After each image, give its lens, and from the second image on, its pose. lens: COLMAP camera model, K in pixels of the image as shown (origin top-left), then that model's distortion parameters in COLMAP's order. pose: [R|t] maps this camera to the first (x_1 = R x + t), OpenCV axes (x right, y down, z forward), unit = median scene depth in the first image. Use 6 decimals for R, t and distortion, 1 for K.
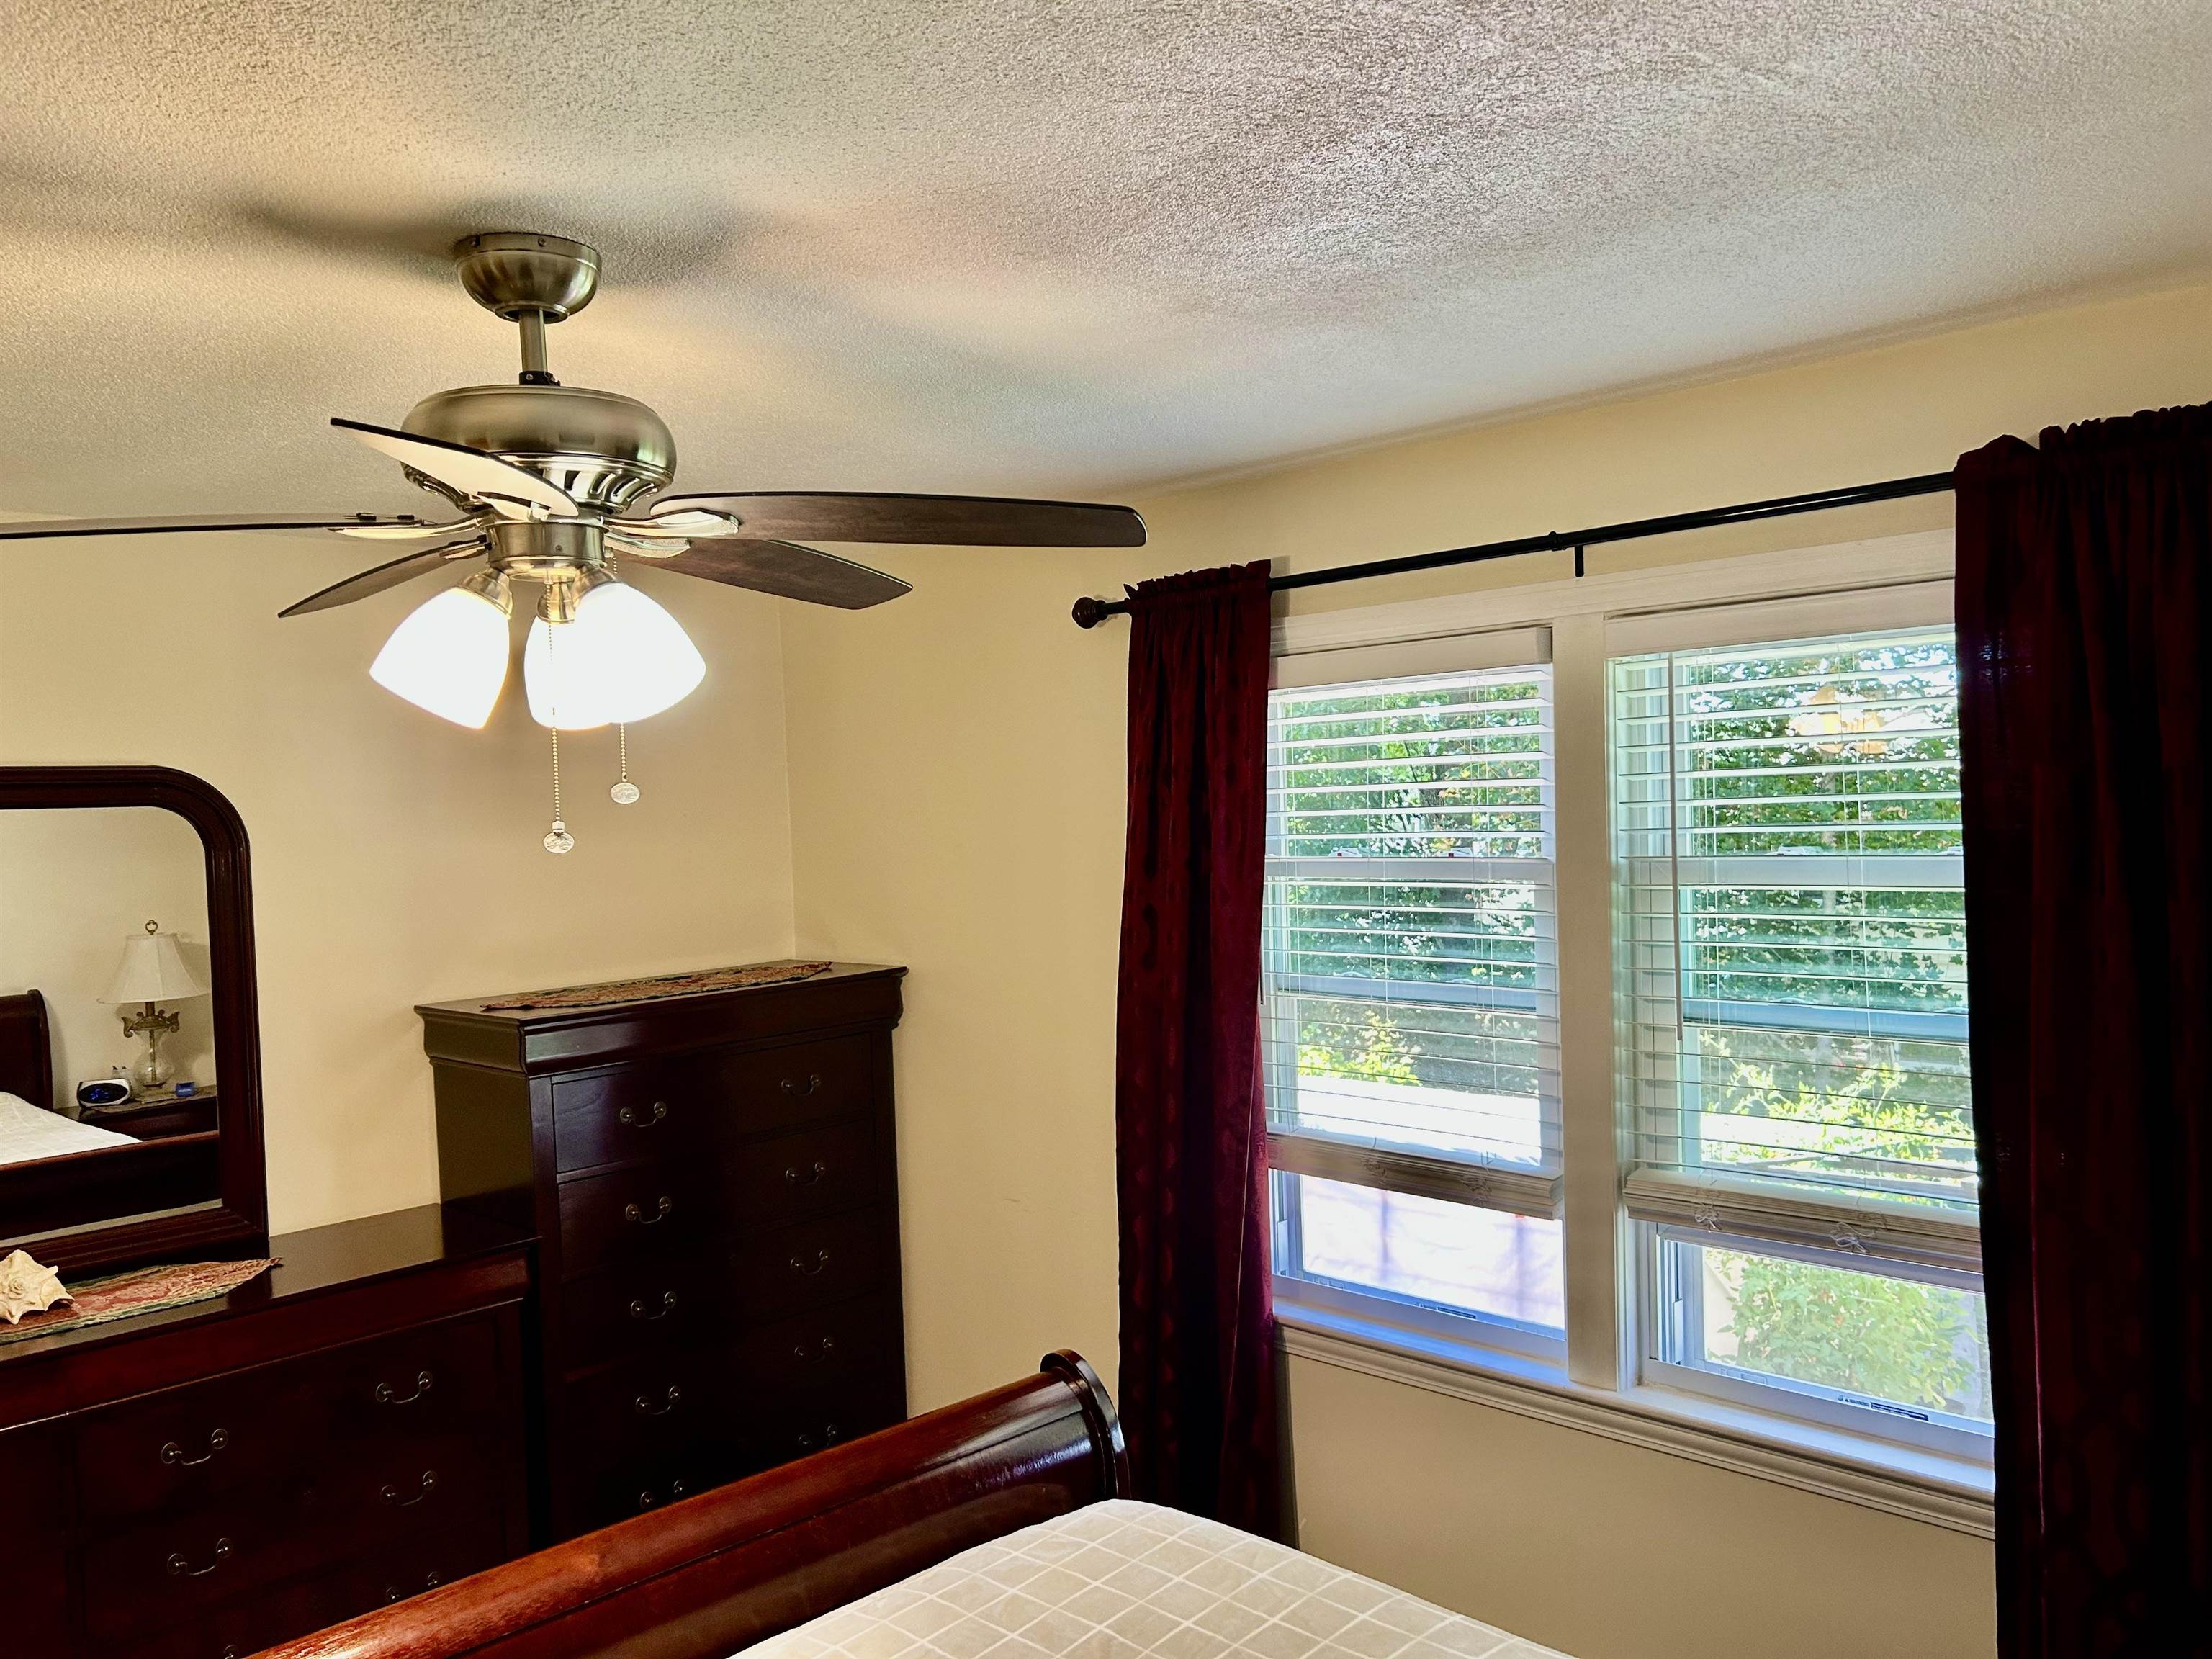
lens RADIAL K [[1657.5, 0, 1106.0], [0, 1657.5, 829.5], [0, 0, 1]] dist [0.039297, -0.105929]
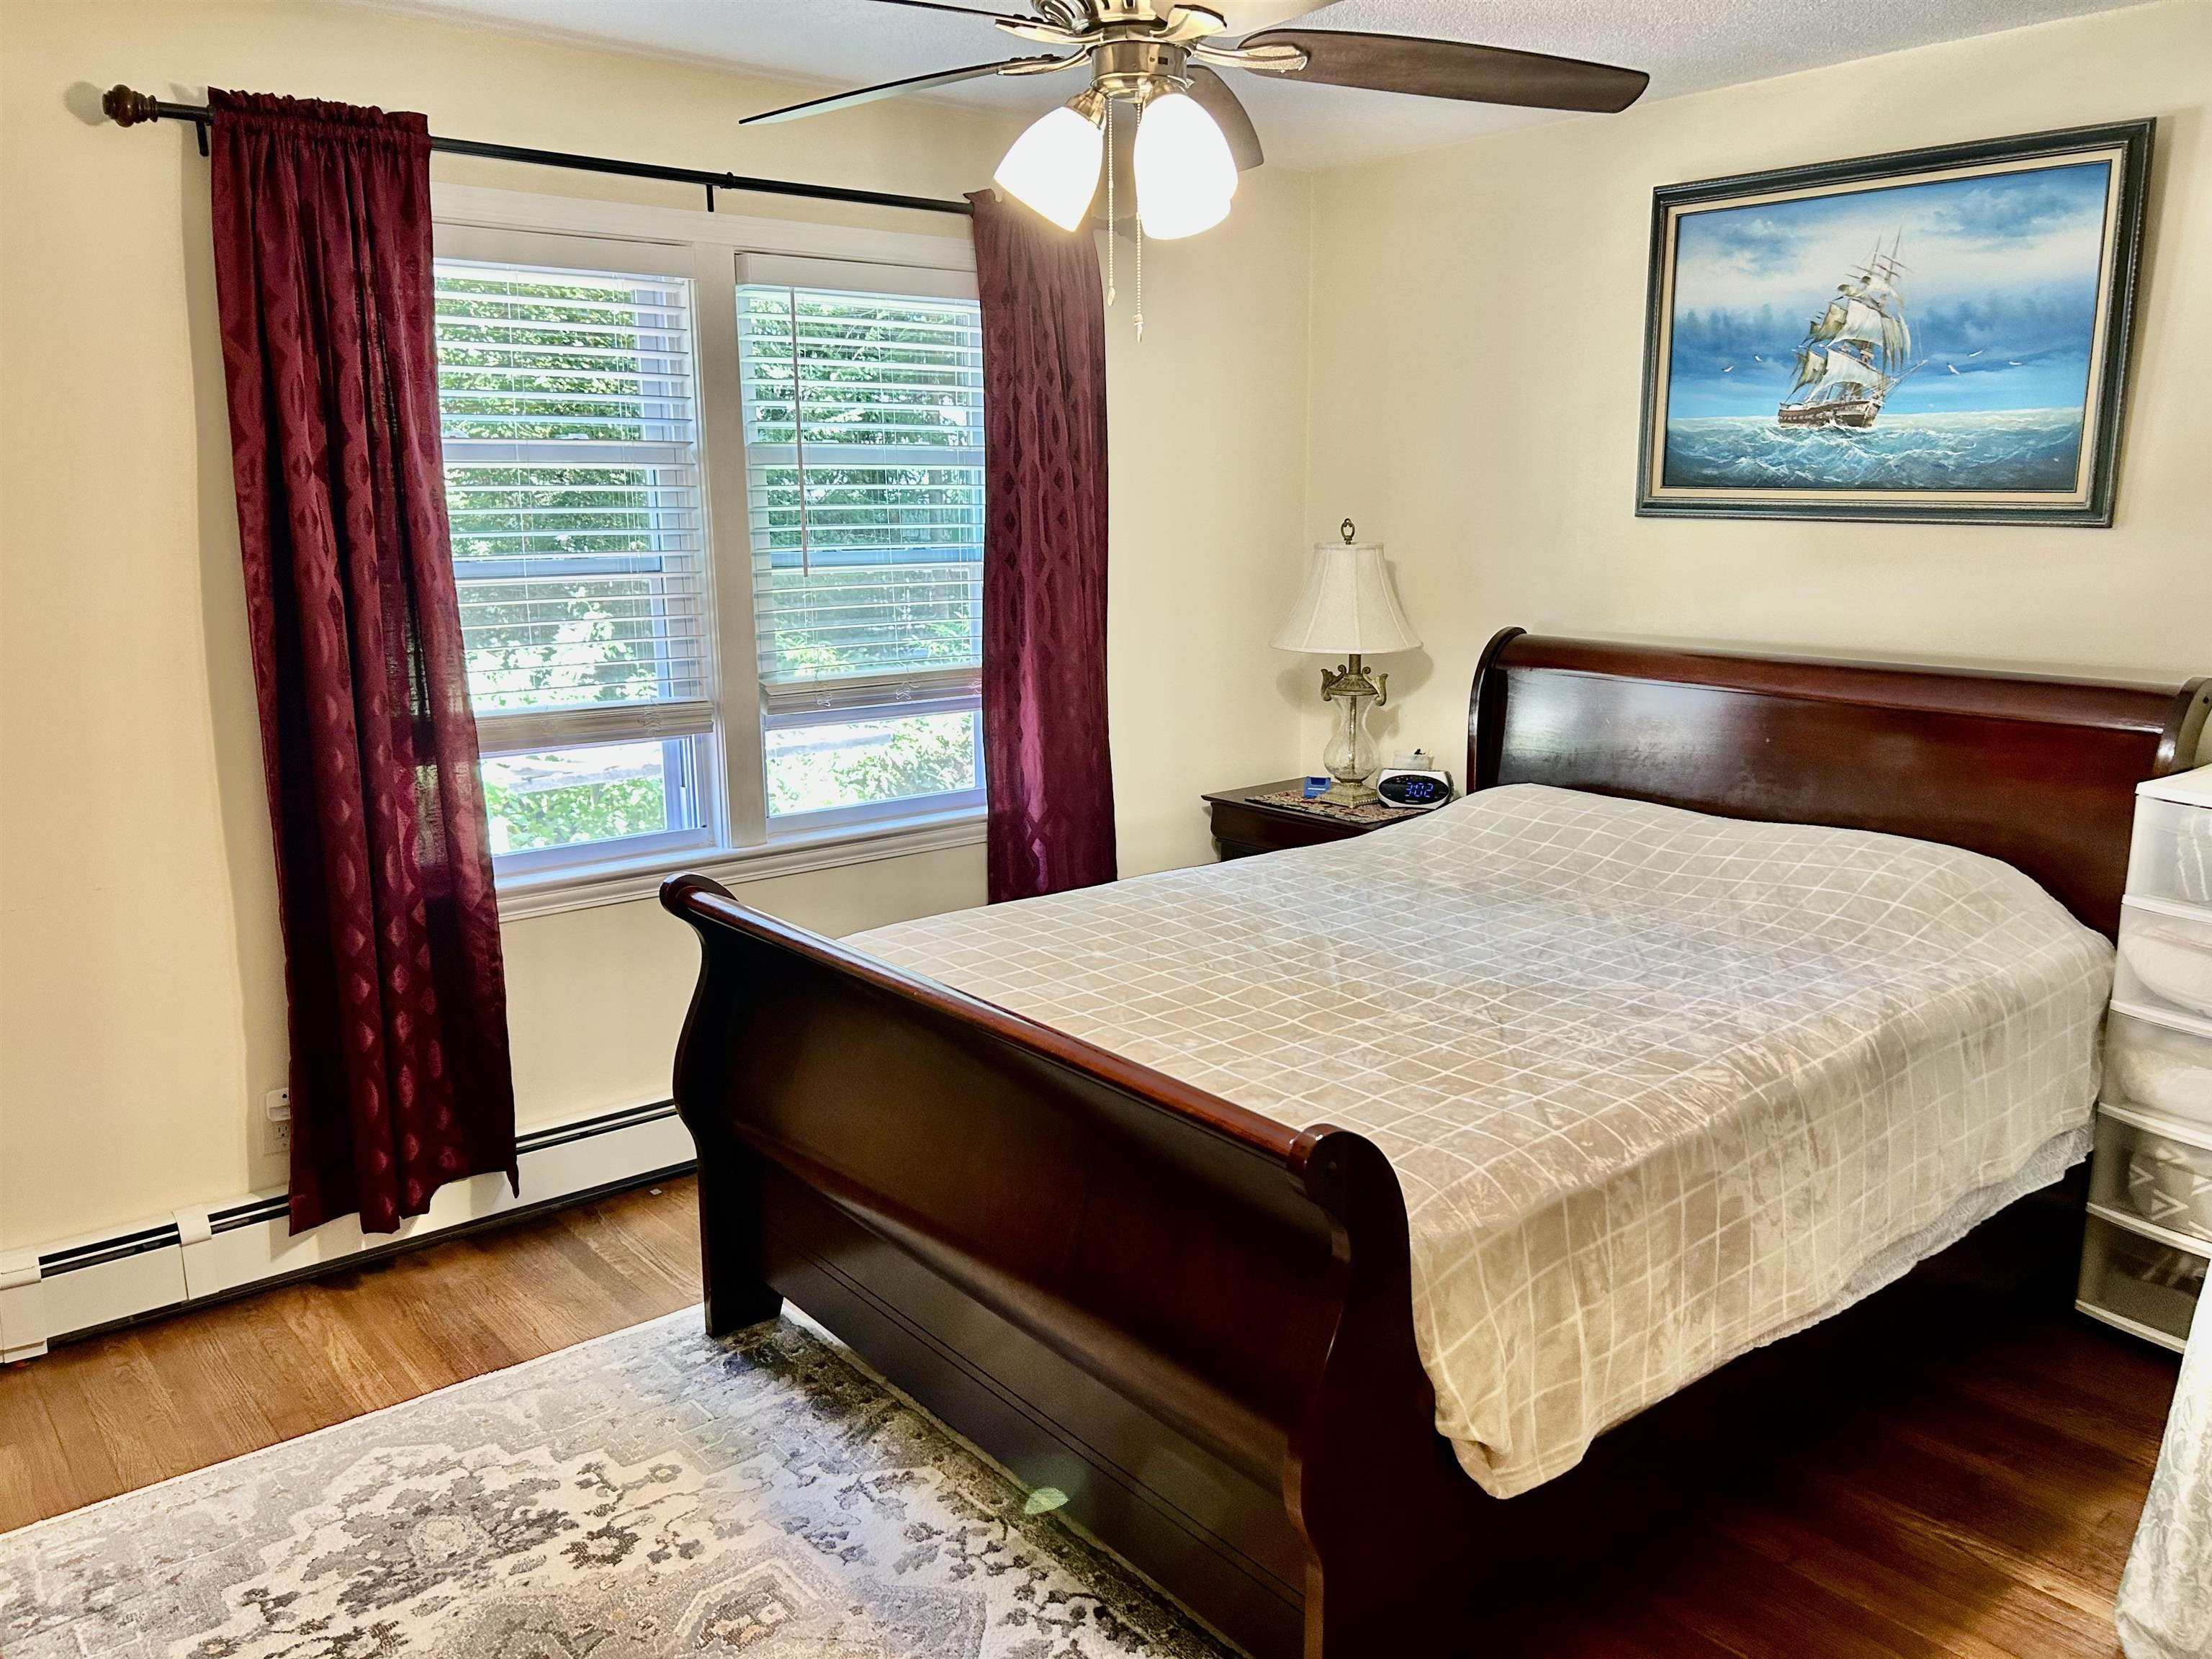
lens RADIAL K [[1657.5, 0, 1106.0], [0, 1657.5, 829.5], [0, 0, 1]] dist [0.039297, -0.105929]
pose [[0.063547, -0.164066, 0.984400, -0.960958], [0.019670, 0.986408, 0.163131, 0.101559], [-0.997785, 0.008997, 0.065911, 0.620474]]
